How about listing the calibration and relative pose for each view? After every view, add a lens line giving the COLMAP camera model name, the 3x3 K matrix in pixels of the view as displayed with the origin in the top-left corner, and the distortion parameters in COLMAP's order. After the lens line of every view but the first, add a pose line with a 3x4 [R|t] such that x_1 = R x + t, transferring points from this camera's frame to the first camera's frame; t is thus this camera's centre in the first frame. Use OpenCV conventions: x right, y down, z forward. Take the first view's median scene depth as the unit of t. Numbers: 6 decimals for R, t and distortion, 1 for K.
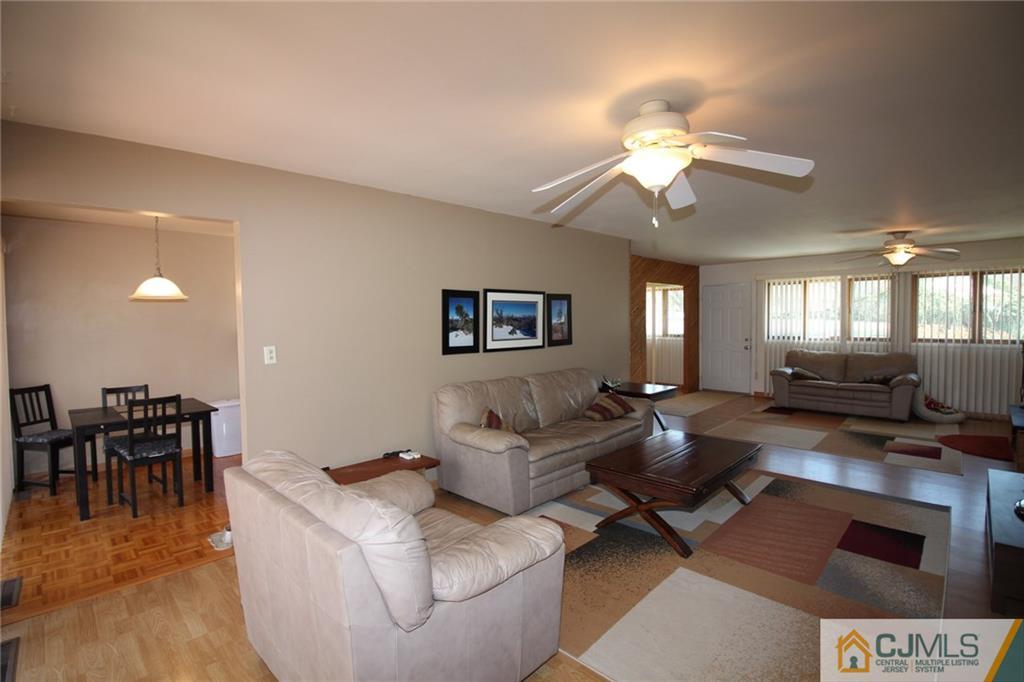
lens RADIAL K [[478.8, 0, 500.5], [0, 478.8, 319.5], [0, 0, 1]] dist [-0.012378, -0.005452]
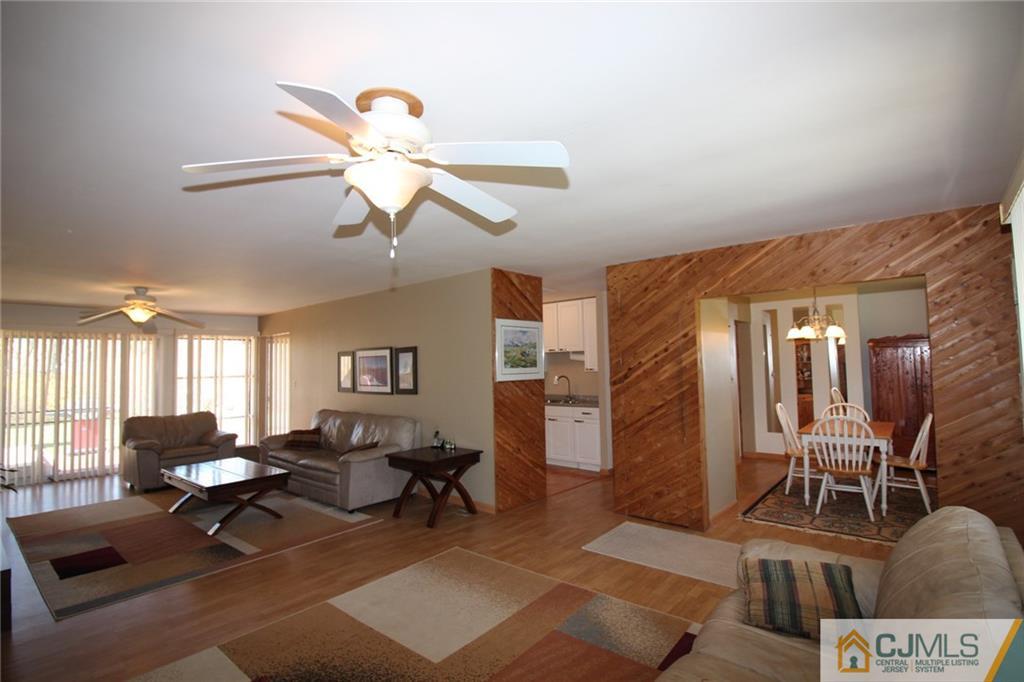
lens RADIAL K [[478.8, 0, 522.2], [0, 478.8, 340.6], [0, 0, 1]] dist [-0.012378, -0.005452]
pose [[0.114655, -0.041501, -0.992538, 1.212797], [0.013396, 0.999101, -0.040228, -0.019717], [0.993315, -0.008684, 0.115108, 1.109589]]
